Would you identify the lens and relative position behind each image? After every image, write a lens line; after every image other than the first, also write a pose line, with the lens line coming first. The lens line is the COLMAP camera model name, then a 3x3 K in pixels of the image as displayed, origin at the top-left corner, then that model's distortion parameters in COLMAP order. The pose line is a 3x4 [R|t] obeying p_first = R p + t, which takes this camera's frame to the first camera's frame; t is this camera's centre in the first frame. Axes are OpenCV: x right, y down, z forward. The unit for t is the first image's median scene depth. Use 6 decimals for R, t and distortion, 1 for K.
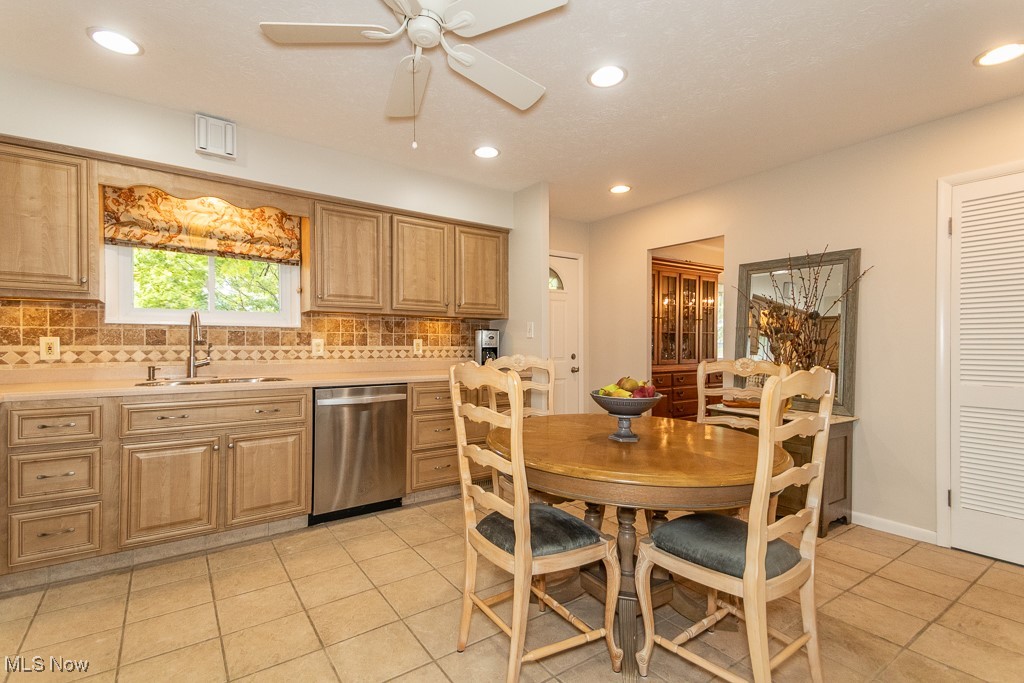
lens RADIAL K [[483.5, 0, 478.4], [0, 483.5, 349.4], [0, 0, 1]] dist [0.057097, -0.017078]
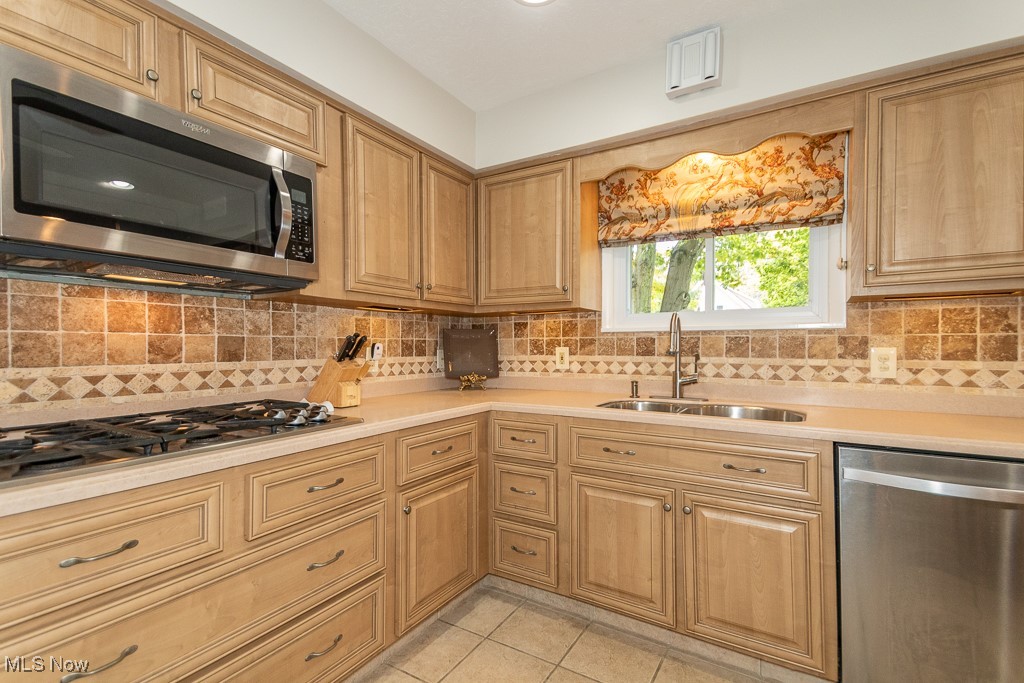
lens RADIAL K [[456.4, 0, 518.7], [0, 456.4, 348.7], [0, 0, 1]] dist [0.035385, -0.004300]
pose [[0.426732, 0.003013, -0.904373, -0.031899], [-0.009139, 0.999958, -0.000981, -0.017630], [0.904332, 0.008684, 0.426742, 0.449604]]
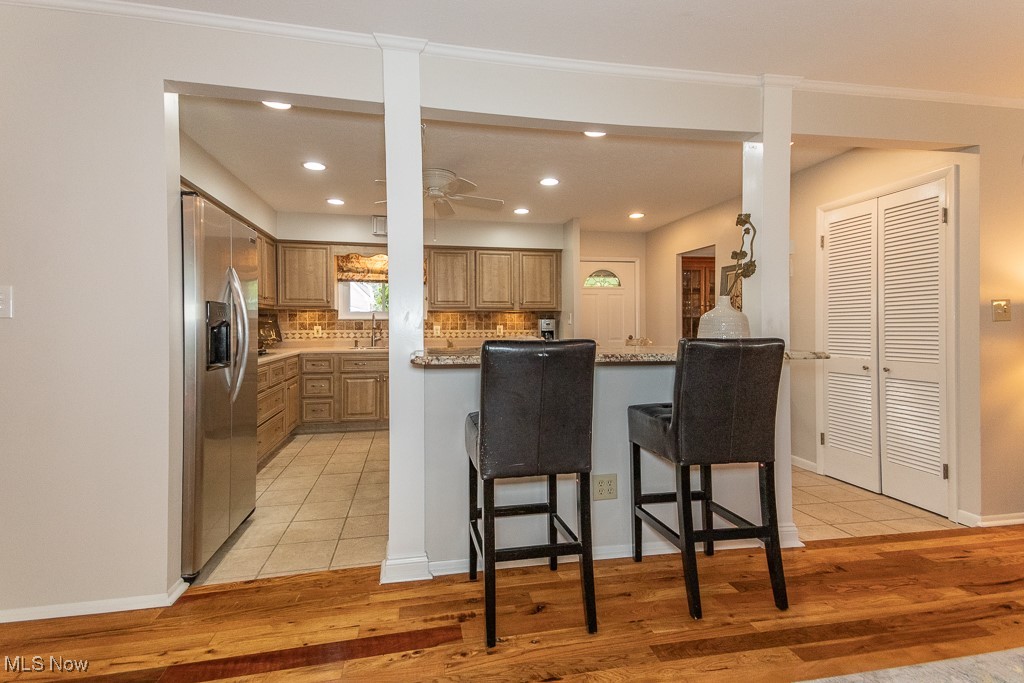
lens RADIAL K [[483.5, 0, 478.7], [0, 483.5, 334.0], [0, 0, 1]] dist [0.057097, -0.017078]
pose [[0.909326, -0.000307, -0.416085, 0.582059], [0.000789, 0.999999, 0.000988, 0.006294], [0.416085, -0.001226, 0.909325, -0.560063]]
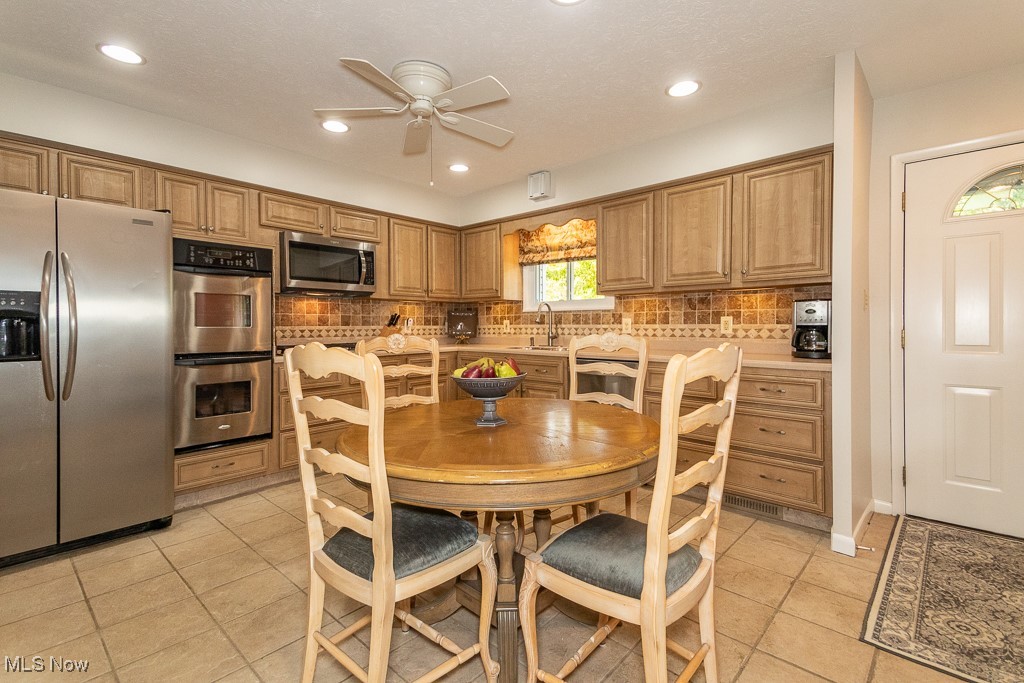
lens RADIAL K [[483.5, 0, 499.0], [0, 483.5, 335.8], [0, 0, 1]] dist [0.057097, -0.017078]
pose [[0.184206, 0.017974, -0.982723, 0.827386], [-0.008620, 0.999824, 0.016671, 0.003127], [0.982850, 0.005401, 0.184328, 0.556915]]
